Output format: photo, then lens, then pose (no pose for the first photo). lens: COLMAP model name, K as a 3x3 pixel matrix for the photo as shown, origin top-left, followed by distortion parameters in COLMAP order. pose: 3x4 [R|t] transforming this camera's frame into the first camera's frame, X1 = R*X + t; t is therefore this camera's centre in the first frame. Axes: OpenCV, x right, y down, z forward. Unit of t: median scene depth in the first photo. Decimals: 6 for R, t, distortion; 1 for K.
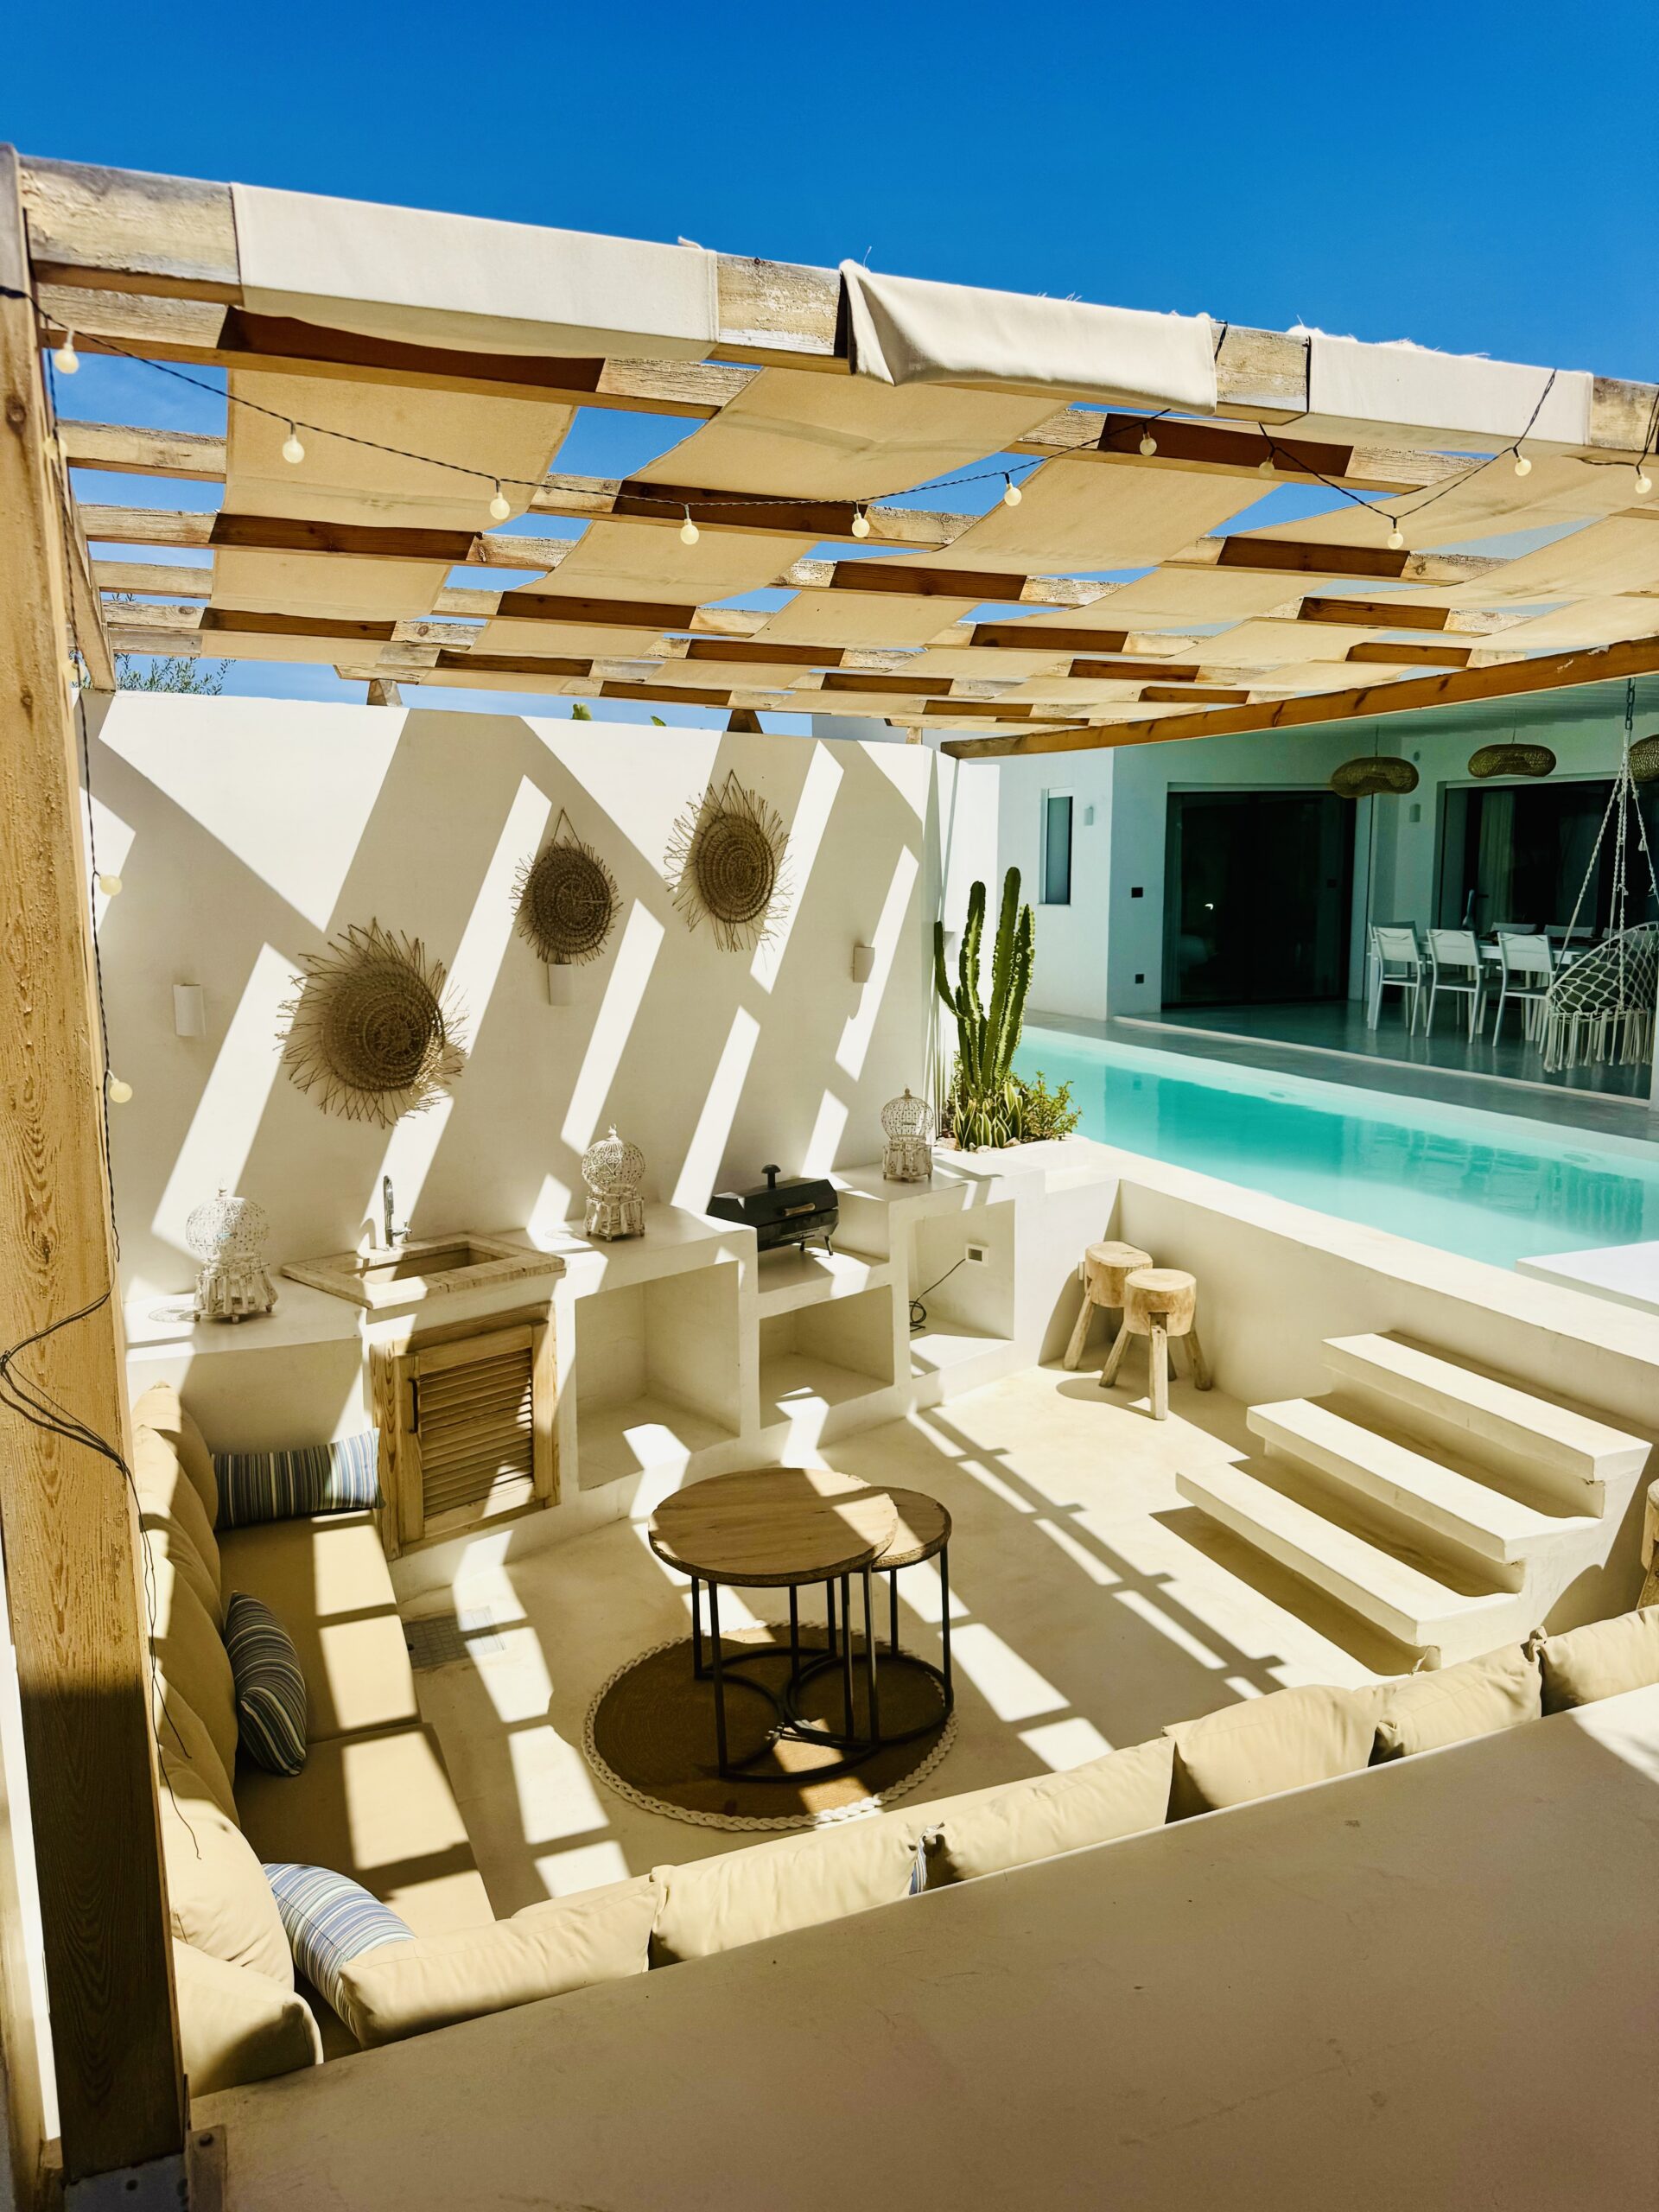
lens RADIAL K [[1536.0, 0, 829.5], [0, 1536.0, 1106.0], [0, 0, 1]] dist [0.134392, -0.198502]
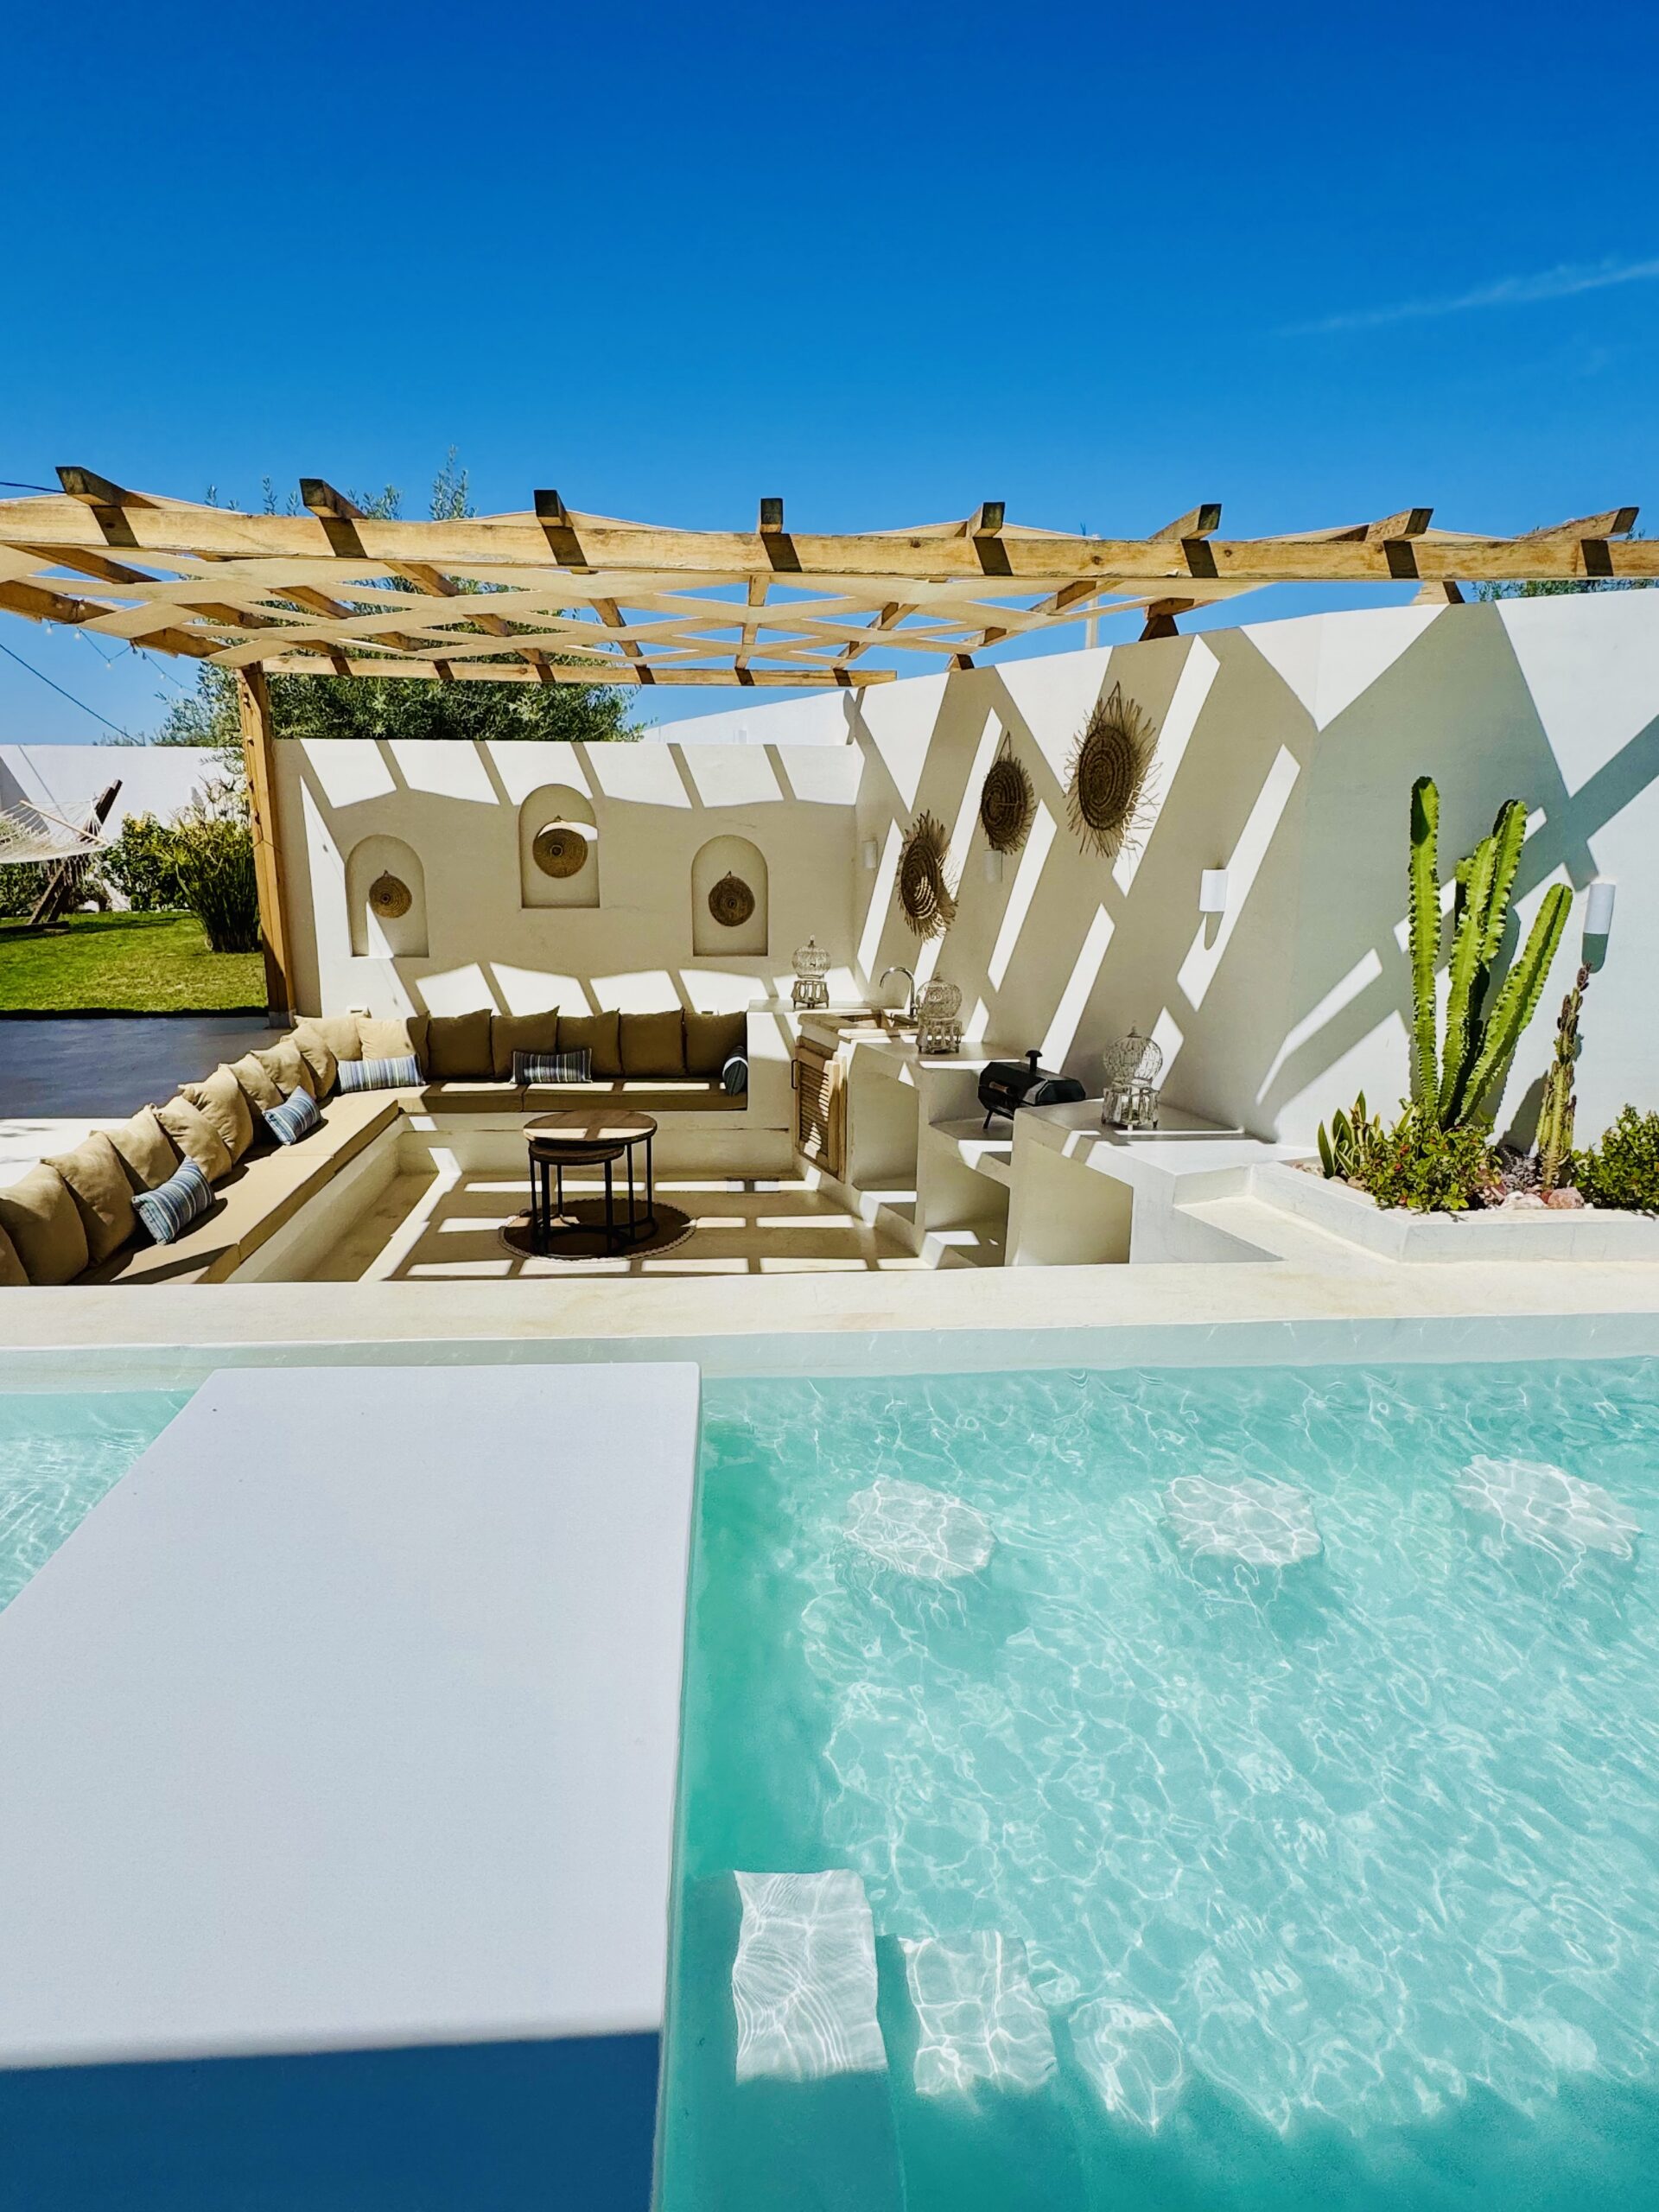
lens RADIAL K [[1254.5, 0, 829.5], [0, 1254.5, 1106.0], [0, 0, 1]] dist [0.004082, 0.000153]
pose [[-0.308993, 0.233713, -0.921901, 0.909042], [-0.155419, 0.943897, 0.291381, -0.175528], [0.938279, 0.233316, -0.255334, 1.182399]]
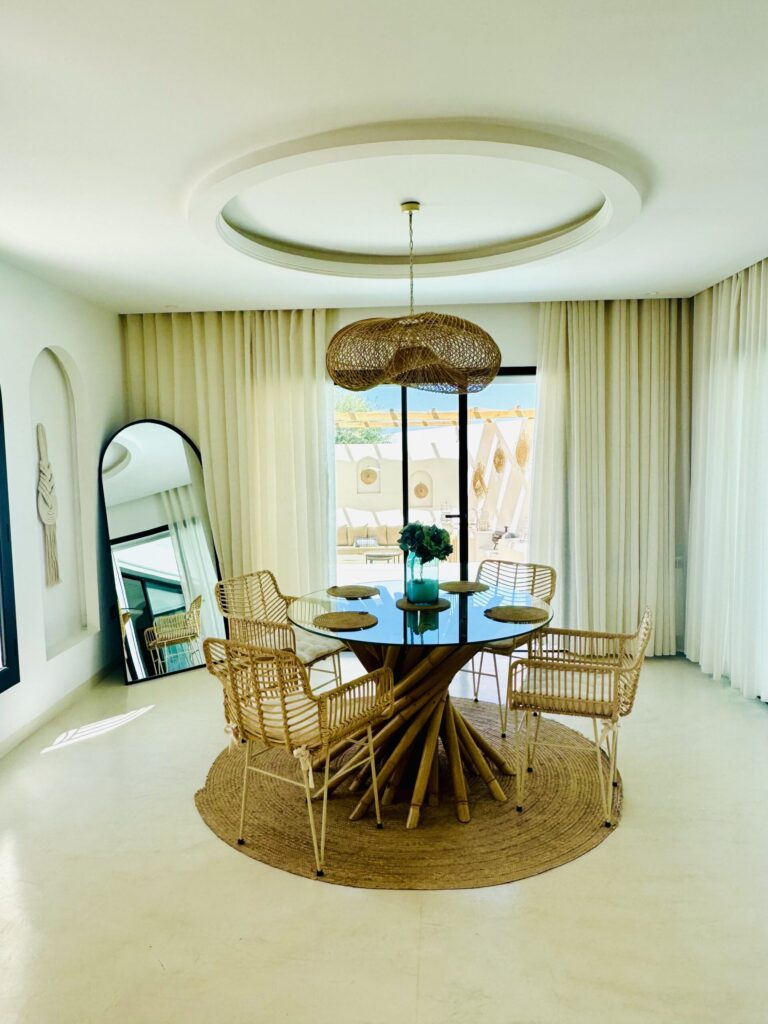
lens RADIAL K [[712.8, 0, 384.0], [0, 712.8, 512.0], [0, 0, 1]] dist [-0.003604, -0.000818]
pose [[-0.413654, 0.096302, -0.905327, 1.945291], [-0.123527, 0.979258, 0.160607, -0.280262], [0.902015, 0.178268, -0.393178, 1.555338]]
